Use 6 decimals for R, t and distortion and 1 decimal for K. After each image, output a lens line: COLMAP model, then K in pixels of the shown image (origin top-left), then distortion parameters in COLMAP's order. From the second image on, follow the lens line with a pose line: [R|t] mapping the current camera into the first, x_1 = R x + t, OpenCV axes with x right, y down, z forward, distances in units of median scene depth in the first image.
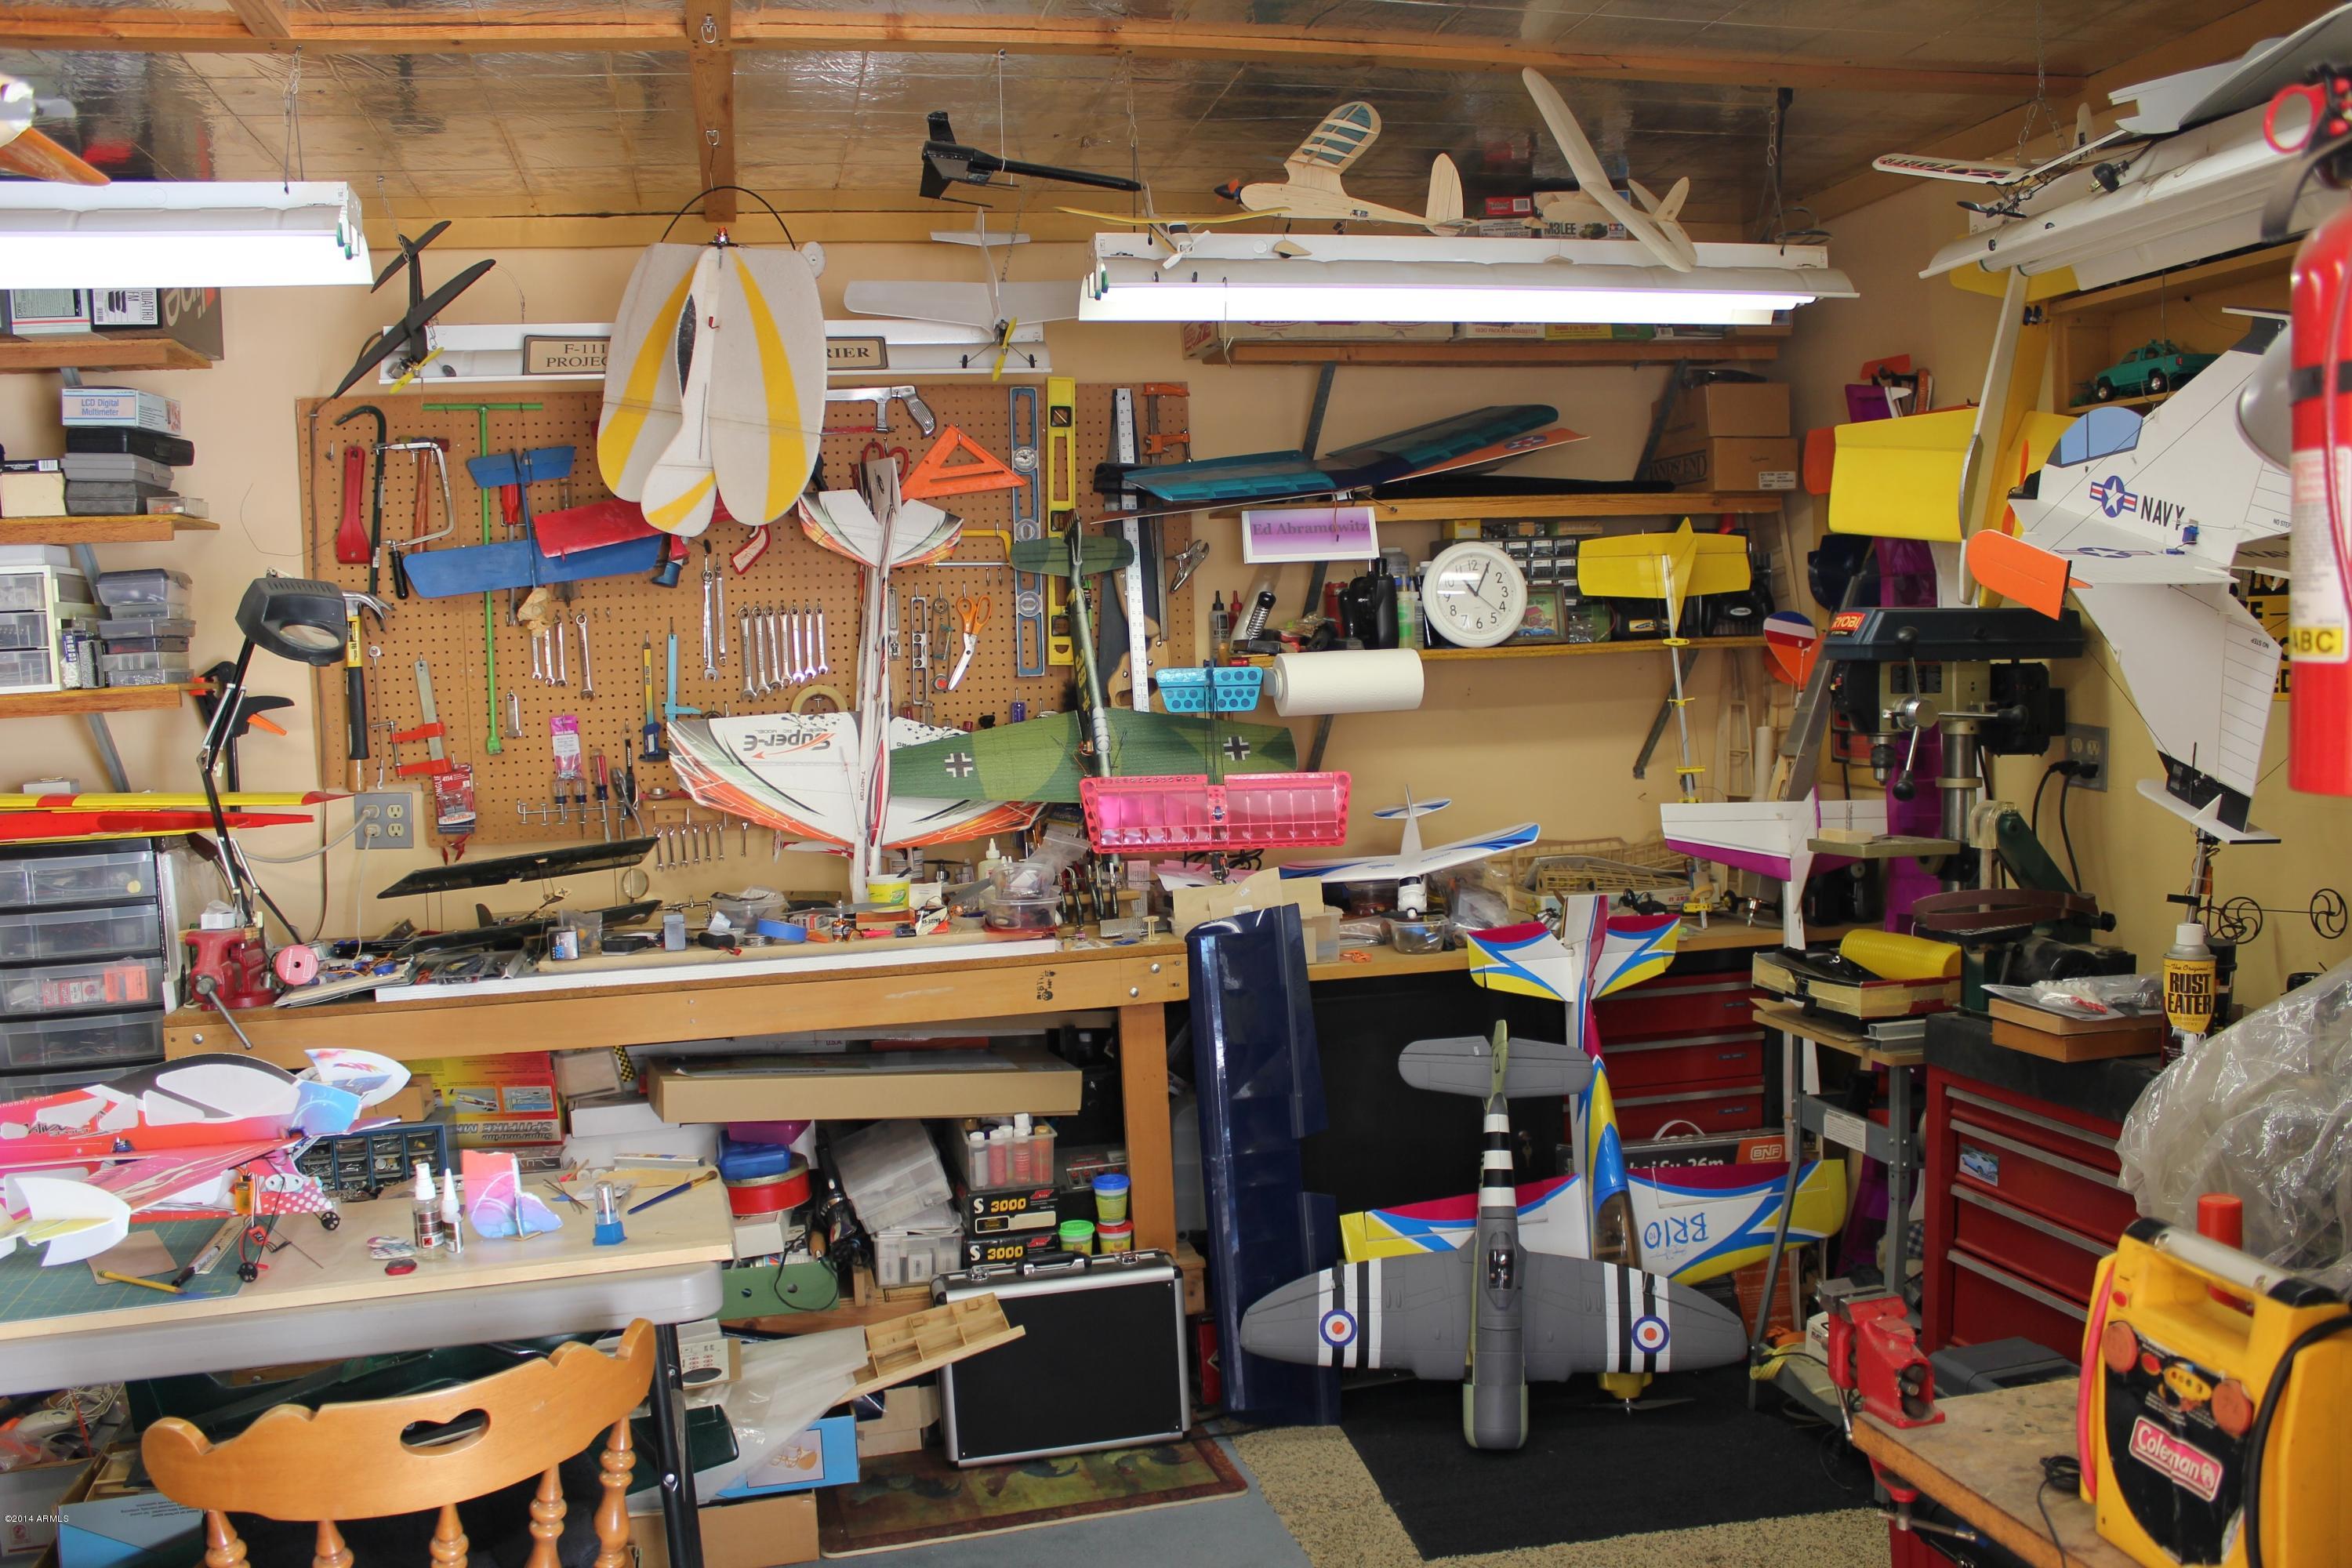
lens RADIAL K [[1923.8, 0, 1176.0], [0, 1923.8, 784.0], [0, 0, 1]] dist [-0.169396, 0.160536]
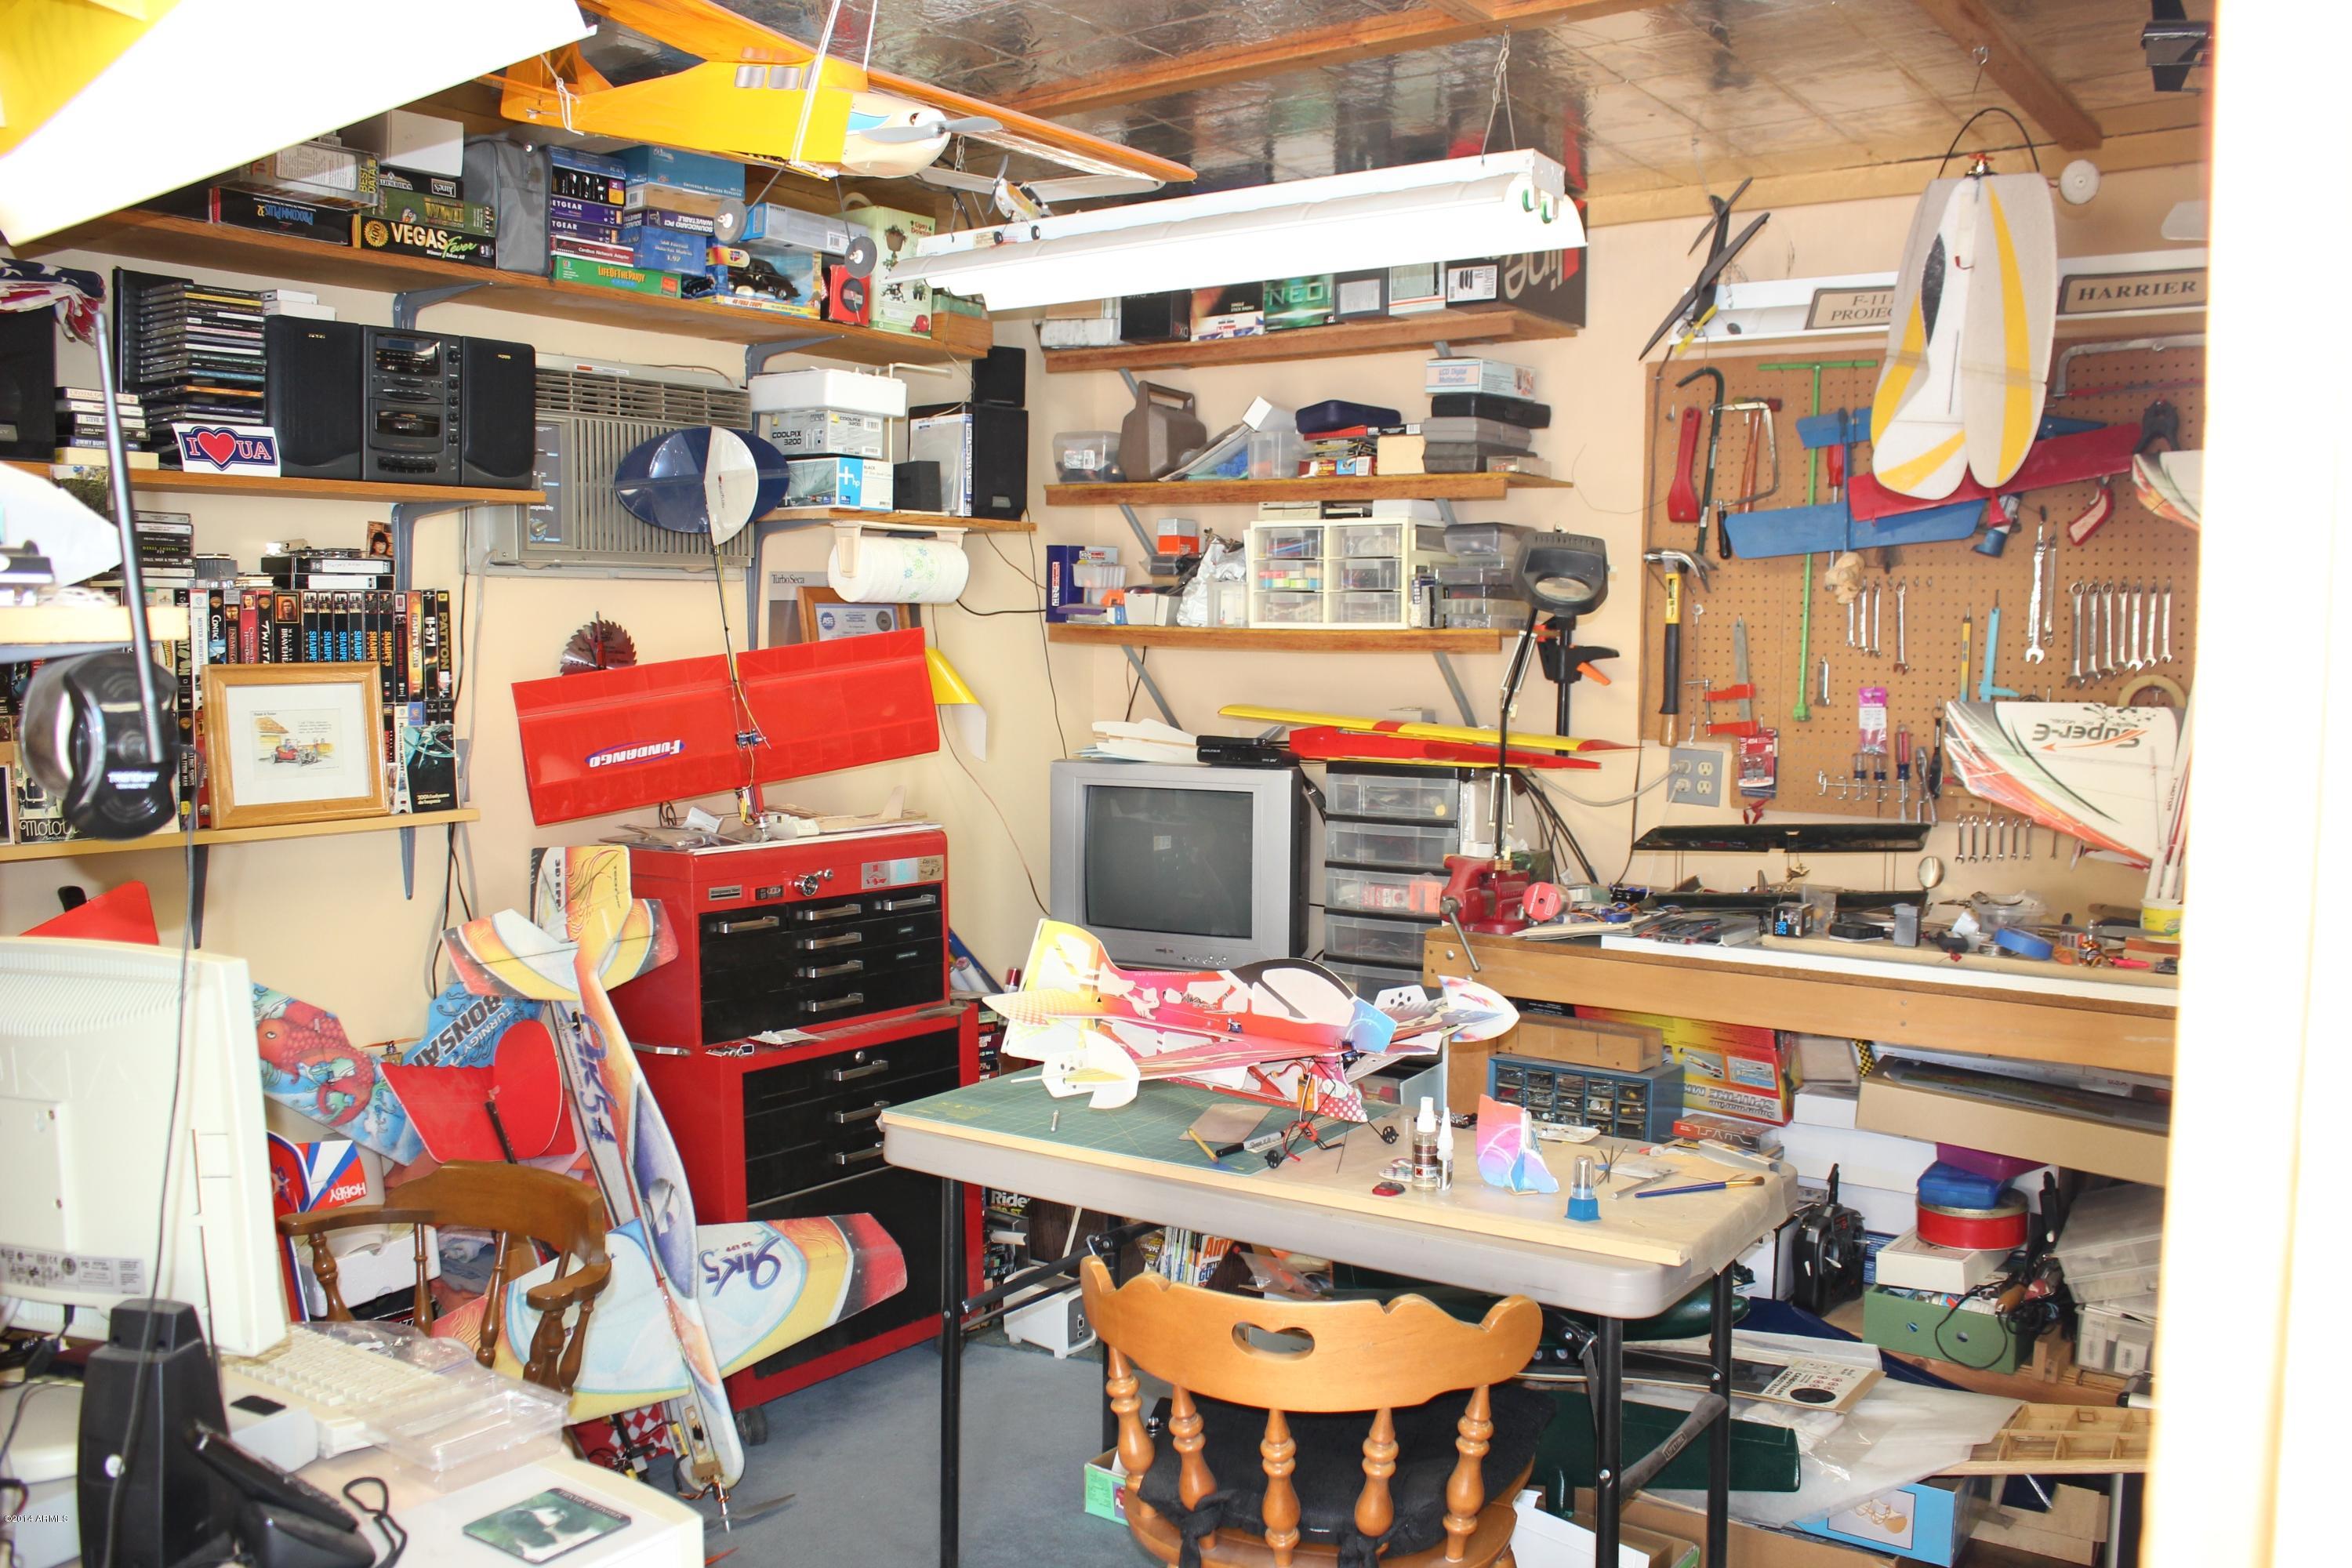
lens RADIAL K [[1923.8, 0, 1176.0], [0, 1923.8, 784.0], [0, 0, 1]] dist [-0.169396, 0.160536]
pose [[0.663248, 0.105183, -0.740971, 0.172138], [-0.092880, 0.993989, 0.057962, -0.011352], [0.742614, 0.030378, 0.669030, 0.117244]]
